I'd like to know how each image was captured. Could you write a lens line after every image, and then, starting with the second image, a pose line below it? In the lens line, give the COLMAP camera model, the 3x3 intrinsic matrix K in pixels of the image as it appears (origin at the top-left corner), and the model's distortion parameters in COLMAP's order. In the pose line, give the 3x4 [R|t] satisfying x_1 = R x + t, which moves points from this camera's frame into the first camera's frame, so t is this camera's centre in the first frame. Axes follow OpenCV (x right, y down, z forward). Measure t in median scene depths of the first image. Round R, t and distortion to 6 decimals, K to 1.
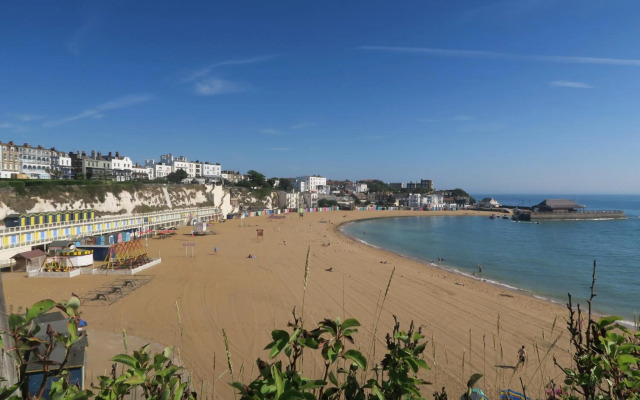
lens RADIAL K [[2998.9, 0, 320.0], [0, 2998.9, 199.9], [0, 0, 1]] dist [0.009955, 0.000000]
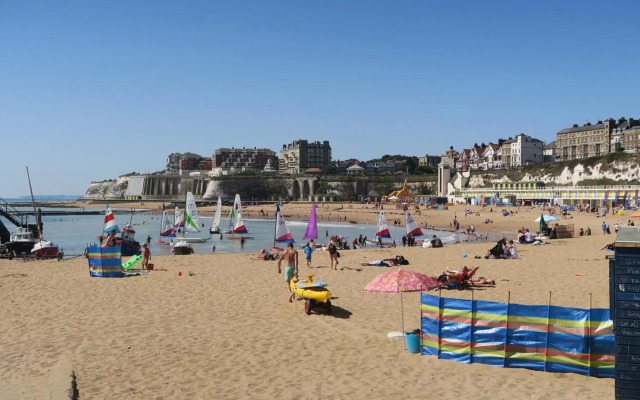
lens RADIAL K [[2998.9, 0, 319.9], [0, 2998.9, 200.2], [0, 0, 1]] dist [0.009955, 0.000000]
pose [[-0.999996, -0.000365, 0.002670, 0.027837], [-0.000348, 0.999979, 0.006489, 0.002714], [-0.002672, 0.006488, -0.999975, 2.208882]]
